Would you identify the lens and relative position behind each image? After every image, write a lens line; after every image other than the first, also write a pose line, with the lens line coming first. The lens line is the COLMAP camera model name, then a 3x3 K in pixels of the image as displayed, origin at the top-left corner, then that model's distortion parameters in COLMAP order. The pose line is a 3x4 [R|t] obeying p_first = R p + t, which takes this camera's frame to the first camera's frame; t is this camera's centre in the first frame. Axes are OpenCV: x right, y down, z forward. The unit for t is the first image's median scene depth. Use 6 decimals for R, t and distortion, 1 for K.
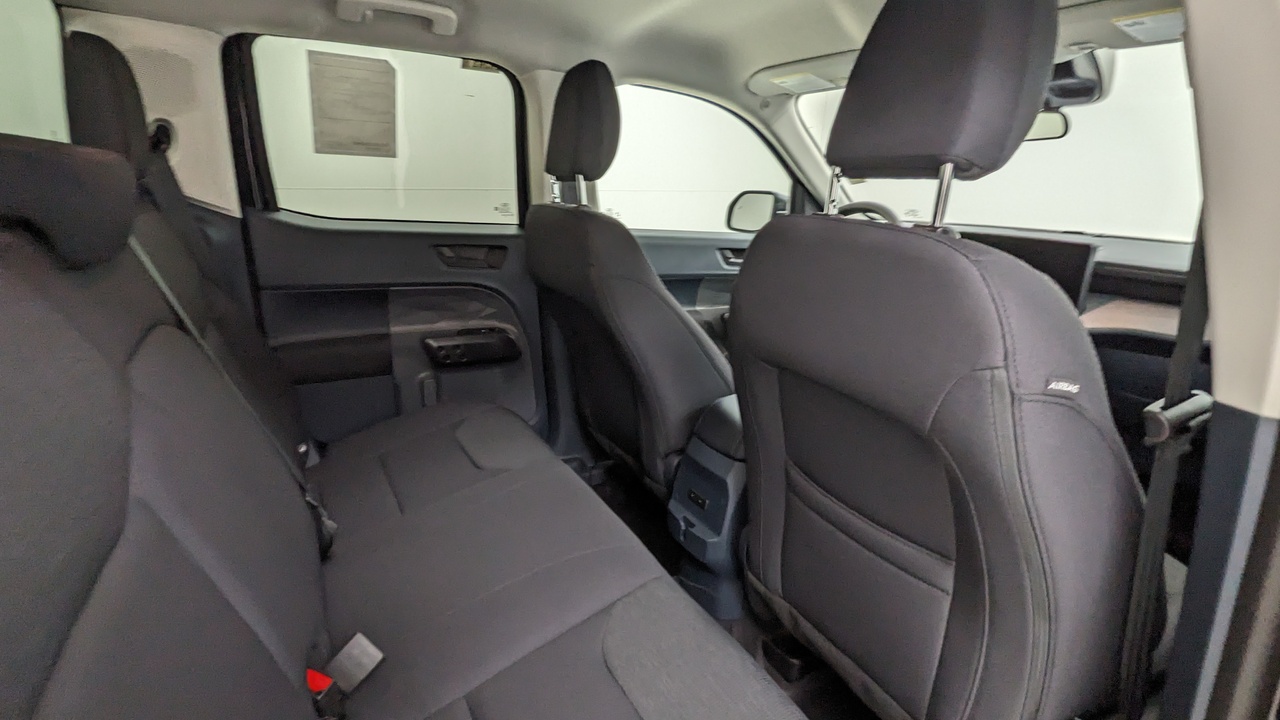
lens RADIAL K [[616.3, 0, 633.9], [0, 616.3, 368.8], [0, 0, 1]] dist [-0.003758, 0.001021]
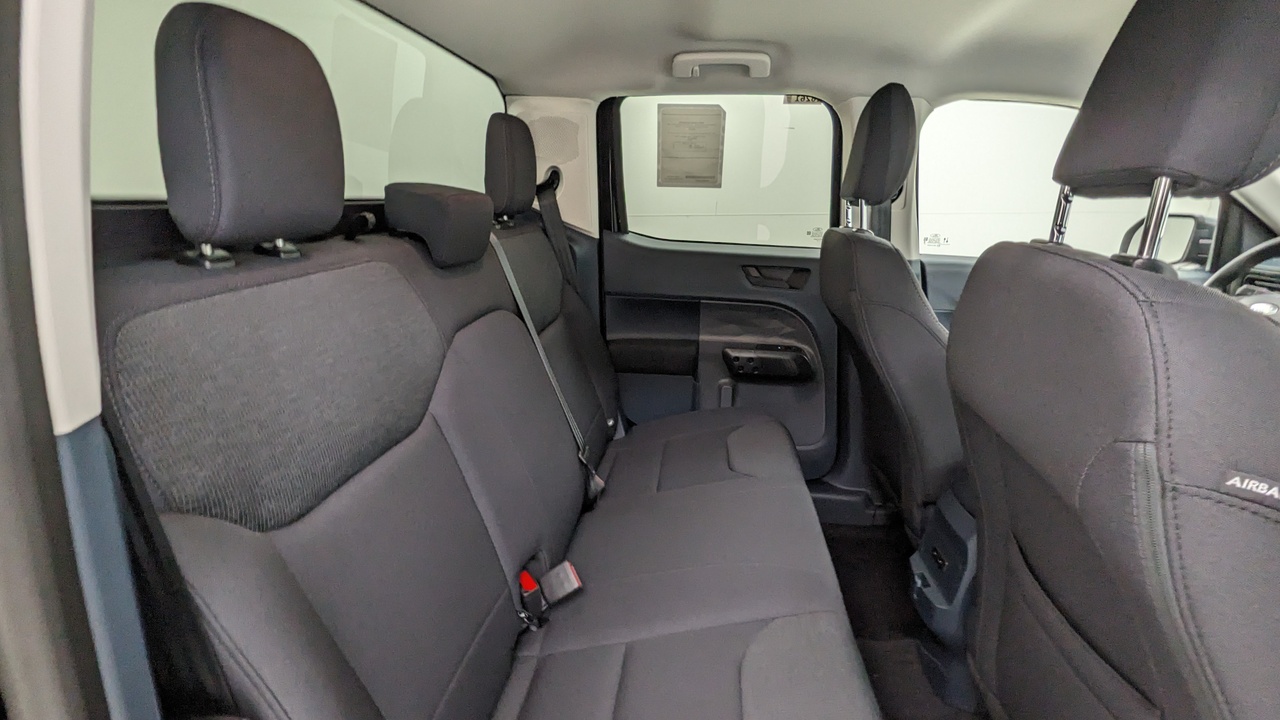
lens RADIAL K [[616.3, 0, 639.6], [0, 616.3, 370.8], [0, 0, 1]] dist [-0.003758, 0.001021]
pose [[0.808127, 0.135647, -0.573176, 0.222223], [-0.155843, 0.987682, 0.014019, -0.000926], [0.568017, 0.077996, 0.819313, 0.006997]]
